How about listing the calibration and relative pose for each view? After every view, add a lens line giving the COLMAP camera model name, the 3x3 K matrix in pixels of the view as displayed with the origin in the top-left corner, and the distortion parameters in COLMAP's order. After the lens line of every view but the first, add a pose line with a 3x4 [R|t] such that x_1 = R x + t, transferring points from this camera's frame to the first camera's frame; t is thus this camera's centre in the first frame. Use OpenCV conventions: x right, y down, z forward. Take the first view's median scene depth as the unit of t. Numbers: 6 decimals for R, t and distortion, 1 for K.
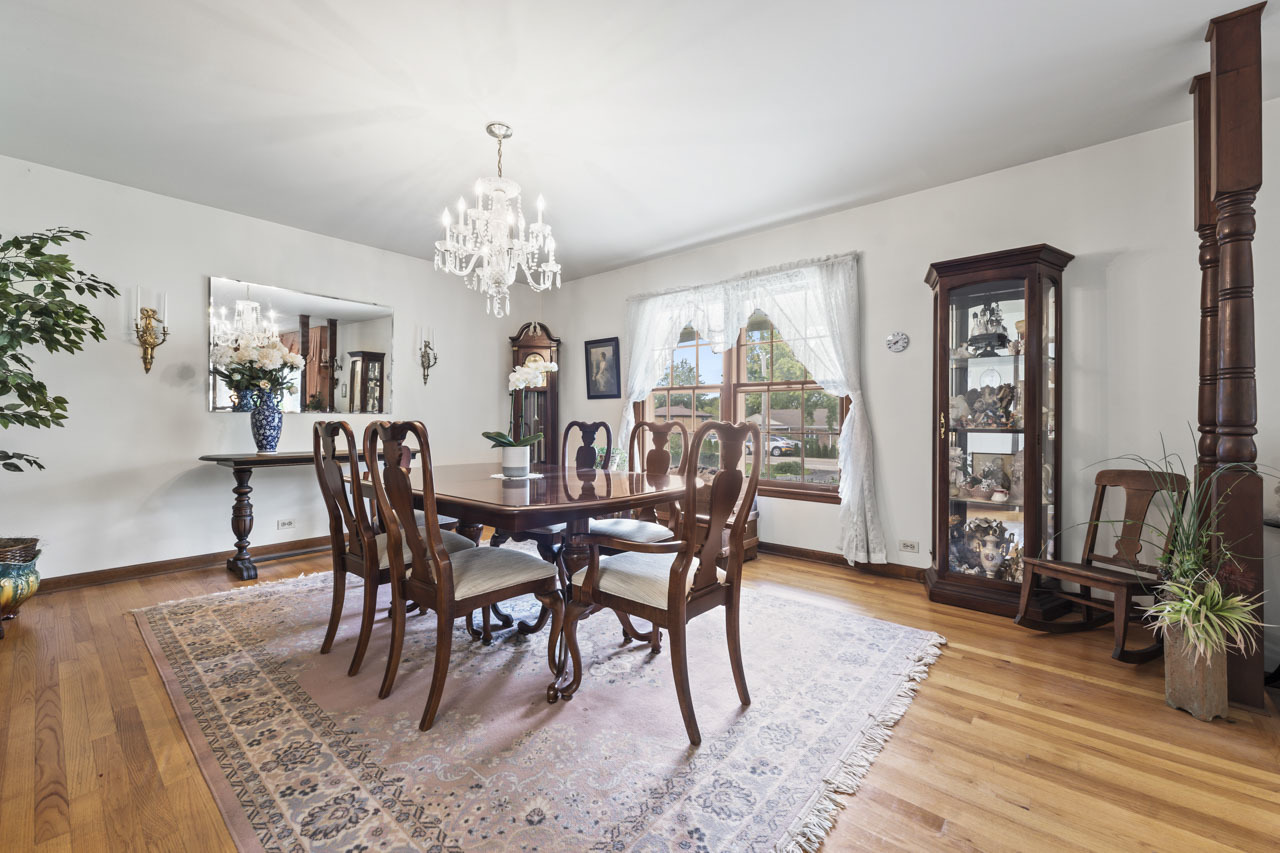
lens RADIAL K [[516.4, 0, 644.4], [0, 516.4, 422.2], [0, 0, 1]] dist [-0.000704, 0.000883]
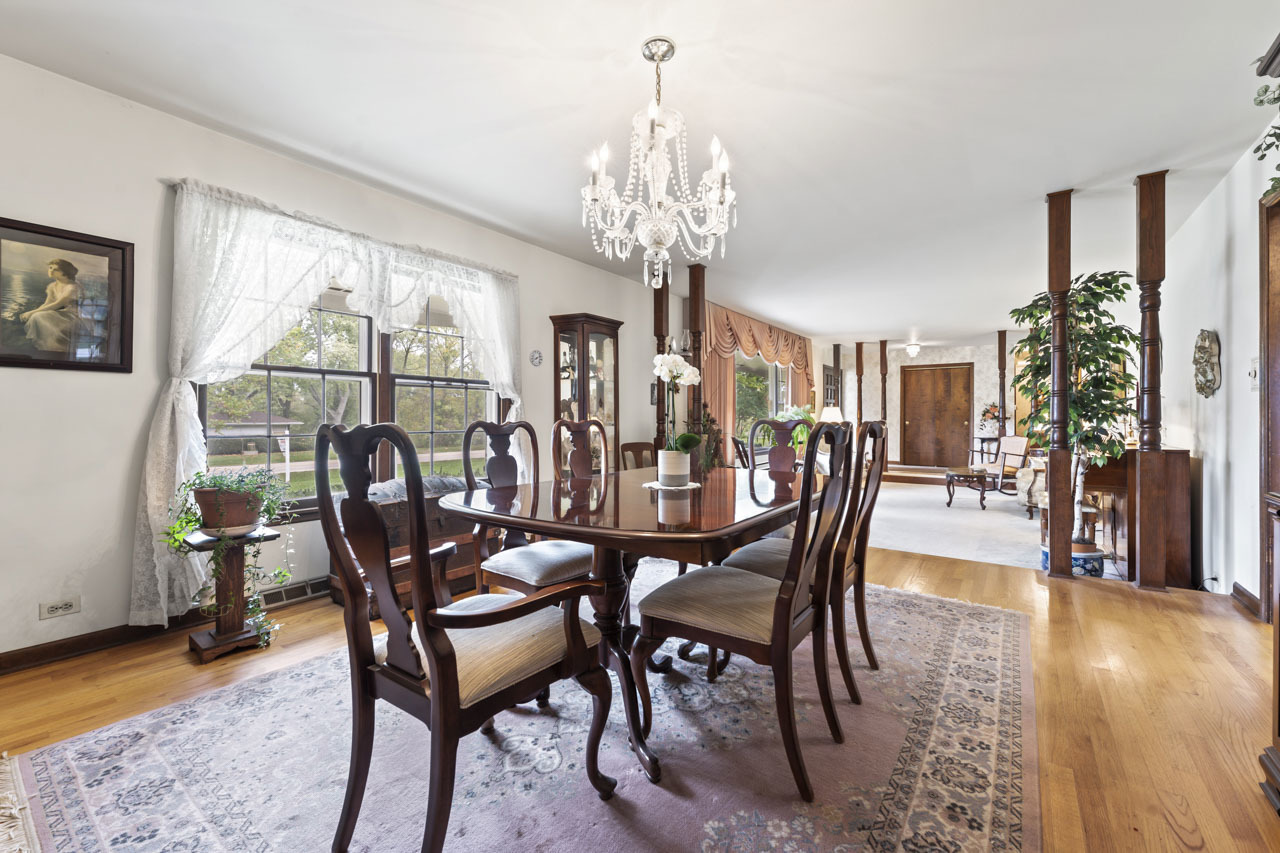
lens RADIAL K [[516.4, 0, 644.6], [0, 516.4, 420.0], [0, 0, 1]] dist [-0.000704, 0.000883]
pose [[-0.079350, -0.002410, 0.996844, -1.580313], [0.007060, 0.999971, 0.002979, -0.005919], [-0.996822, 0.007274, -0.079331, 1.614064]]
